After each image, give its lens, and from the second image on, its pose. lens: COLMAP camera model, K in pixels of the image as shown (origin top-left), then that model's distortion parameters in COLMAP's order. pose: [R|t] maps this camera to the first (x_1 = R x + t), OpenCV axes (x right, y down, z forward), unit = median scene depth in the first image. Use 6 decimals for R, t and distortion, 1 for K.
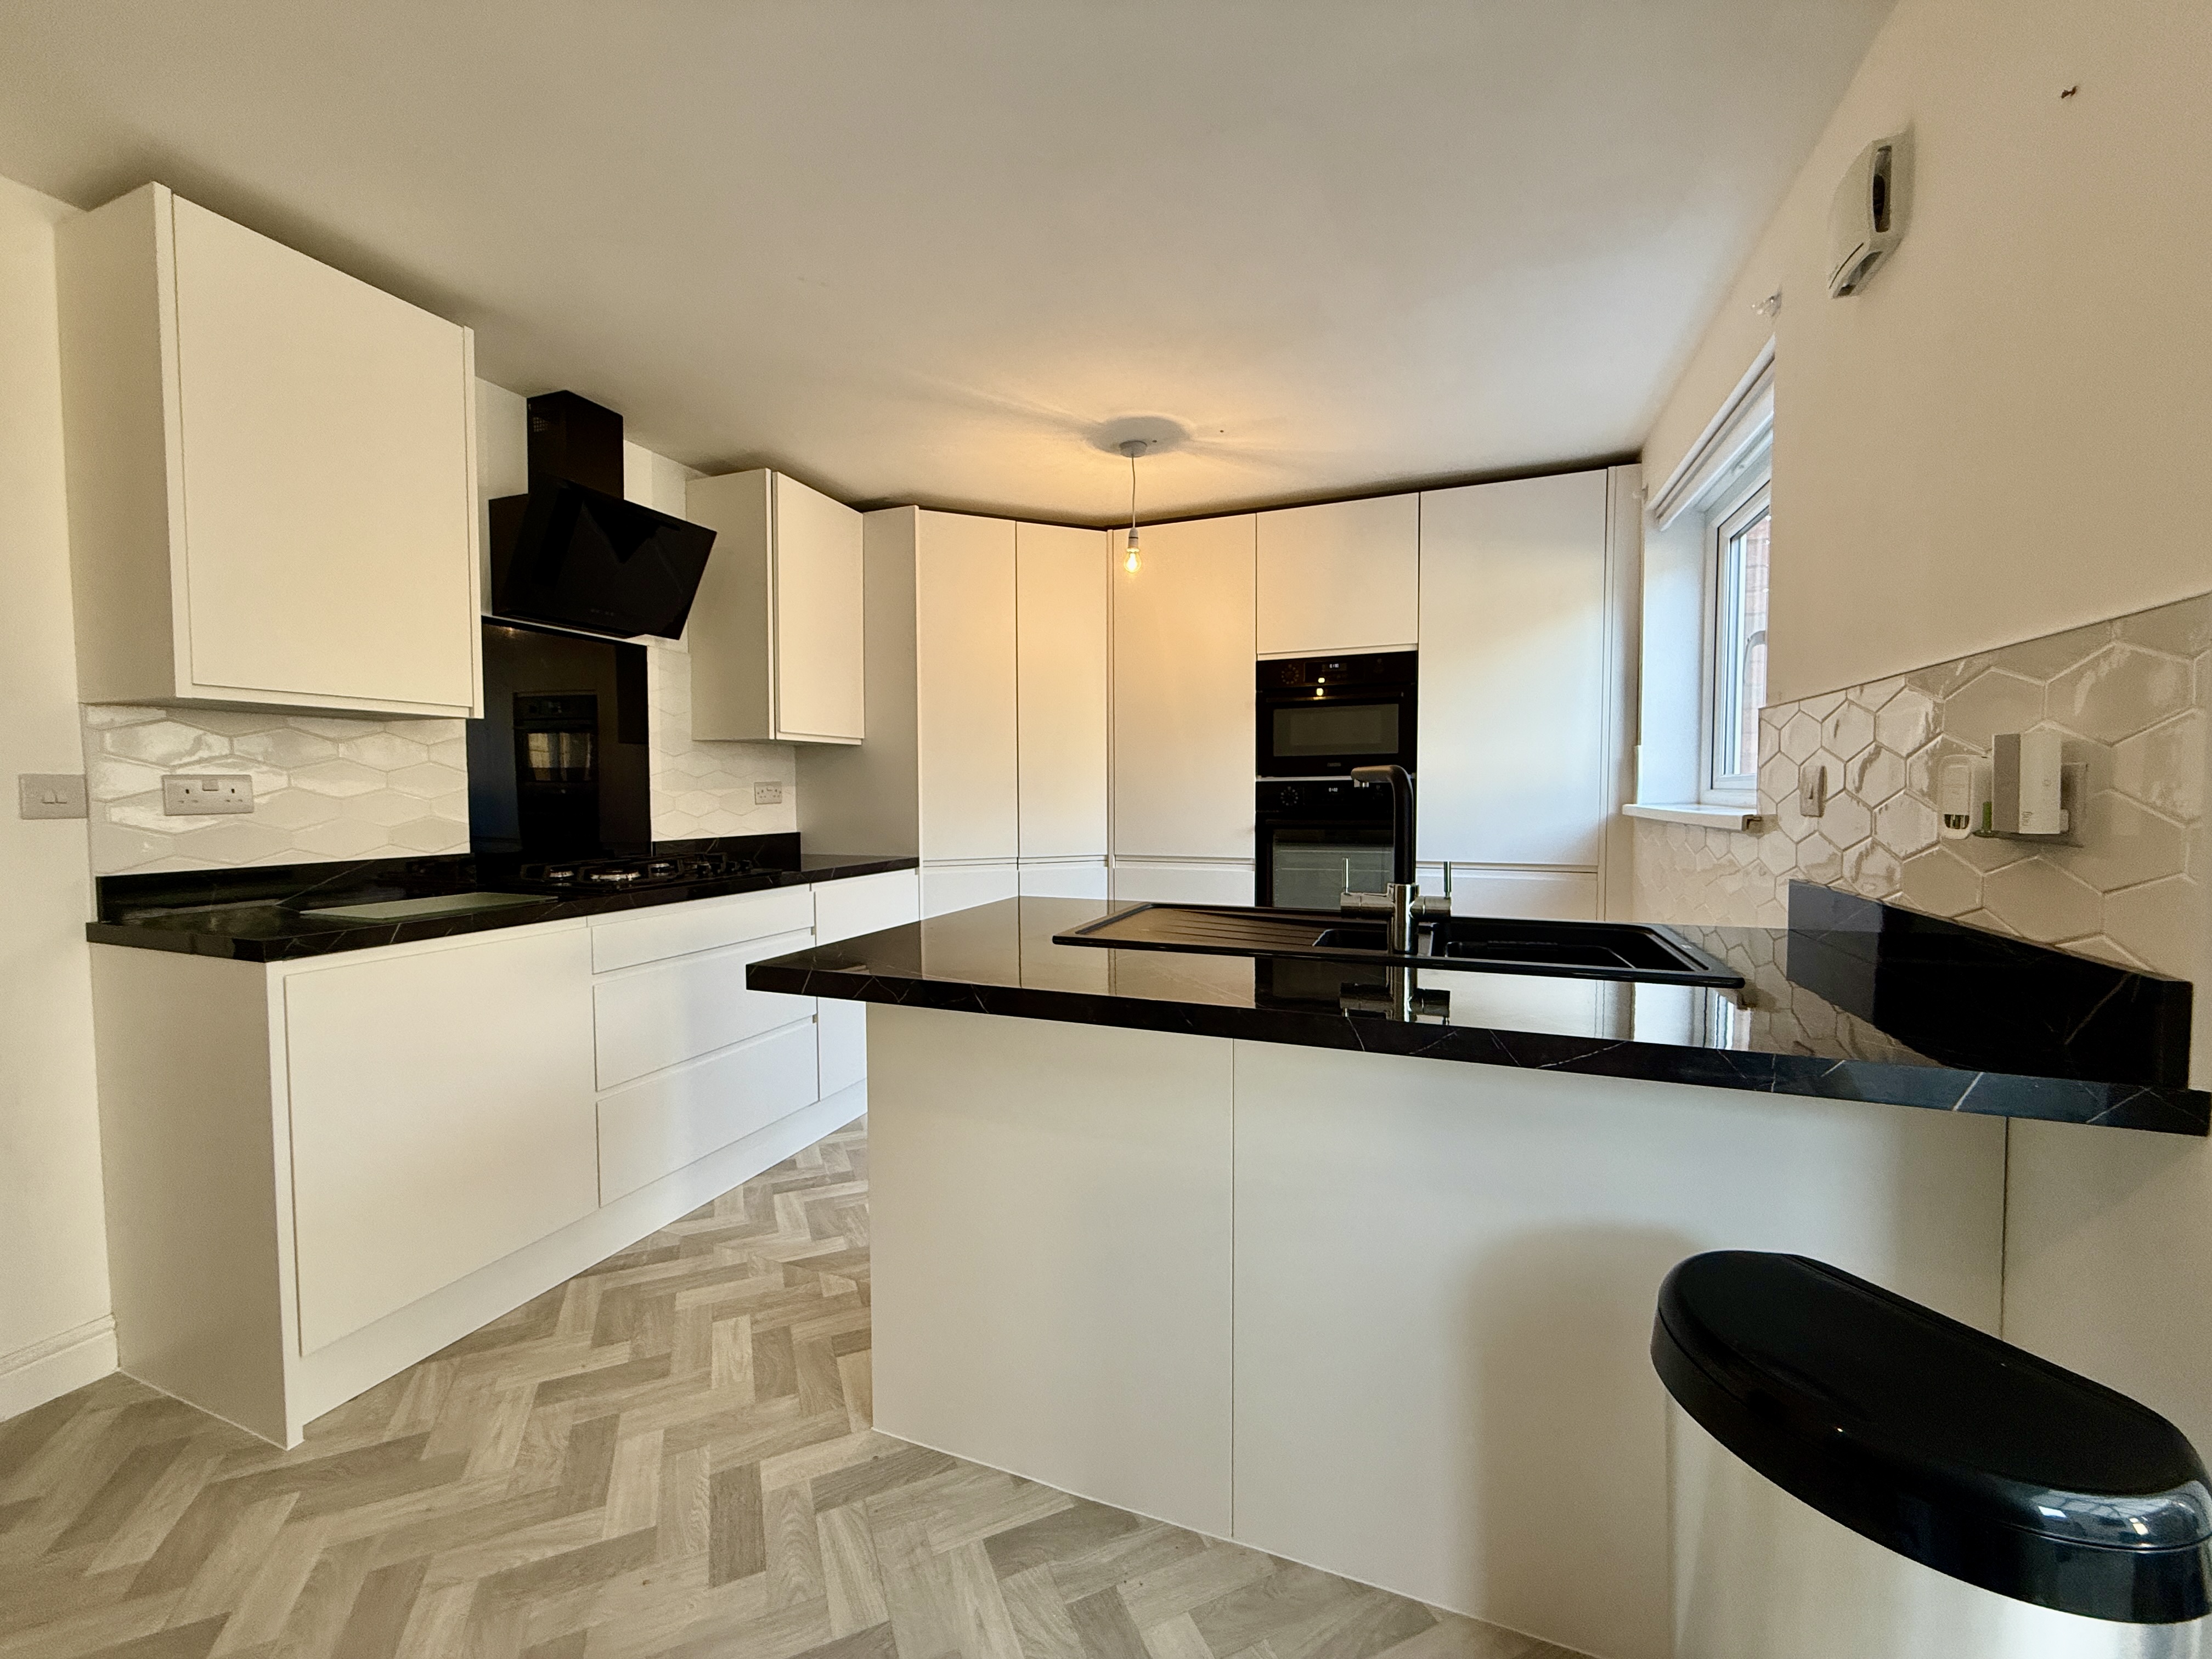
lens RADIAL K [[888.1, 0, 1109.4], [0, 888.1, 824.8], [0, 0, 1]] dist [0.000381, -0.000201]
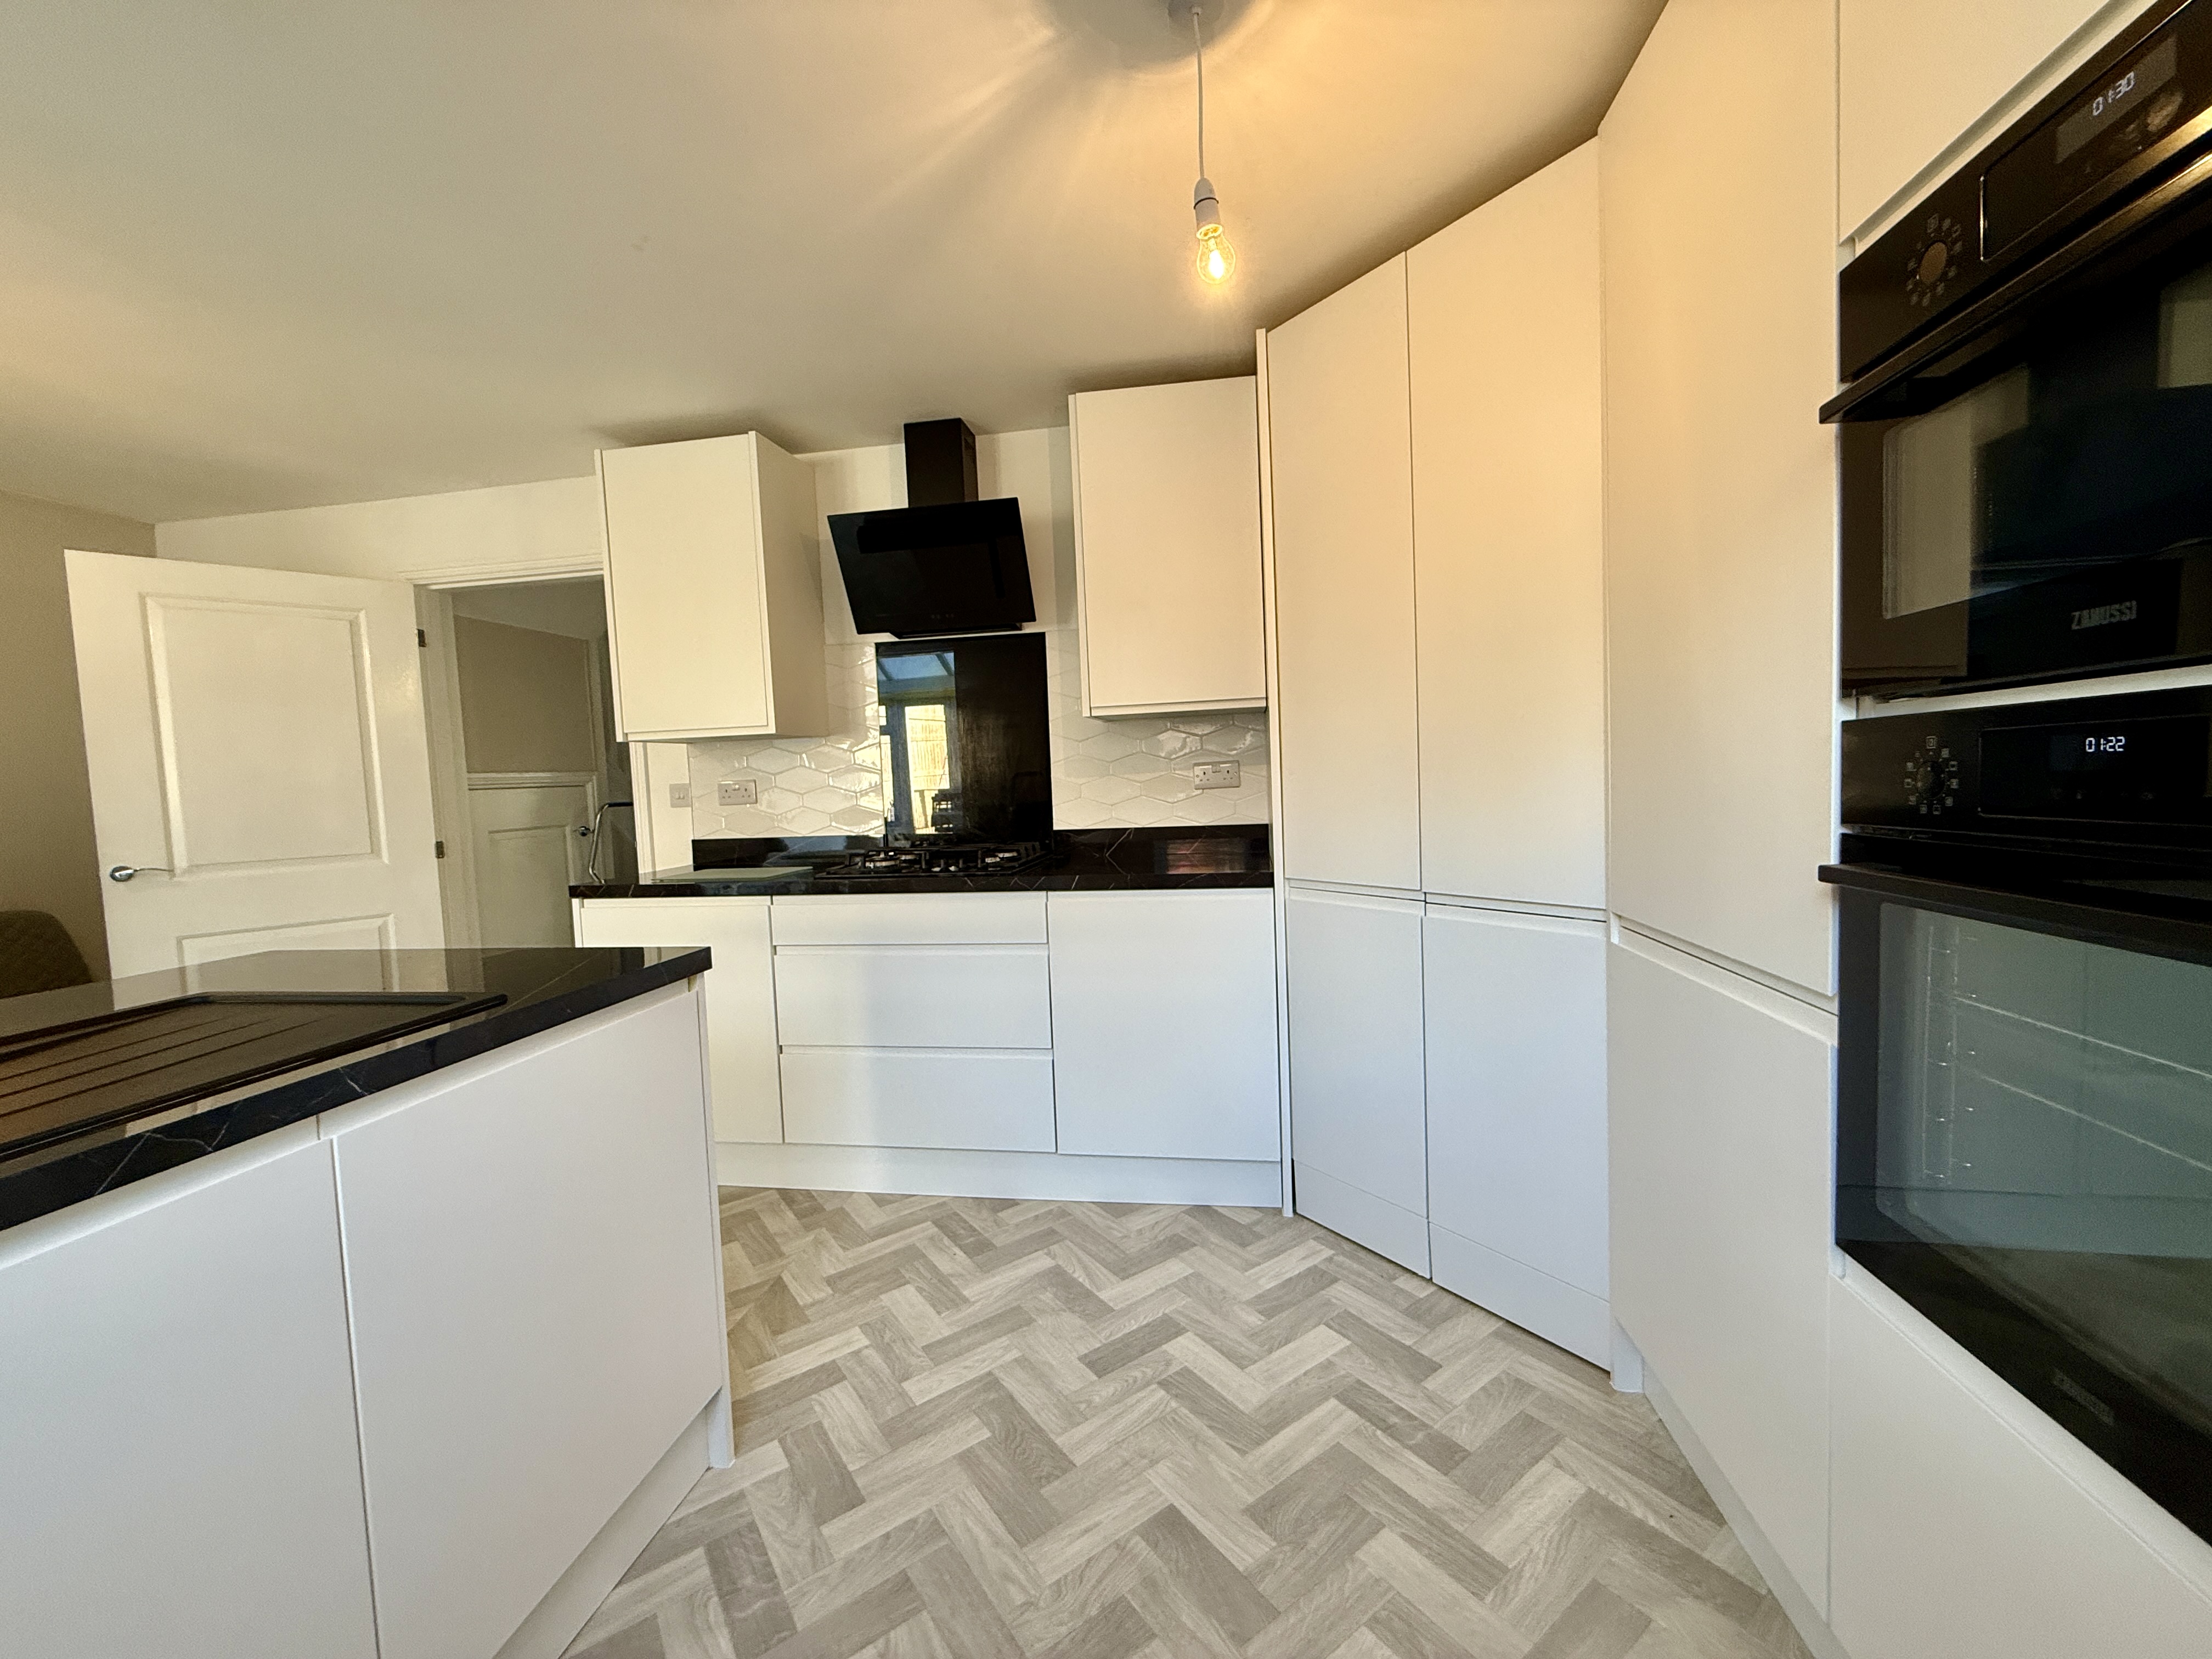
lens RADIAL K [[888.1, 0, 1102.8], [0, 888.1, 827.9], [0, 0, 1]] dist [0.000381, -0.000201]
pose [[0.195419, 0.051548, -0.979364, 0.502982], [-0.000712, 0.998625, 0.052419, -0.038420], [0.980720, -0.009547, 0.195187, 0.927293]]
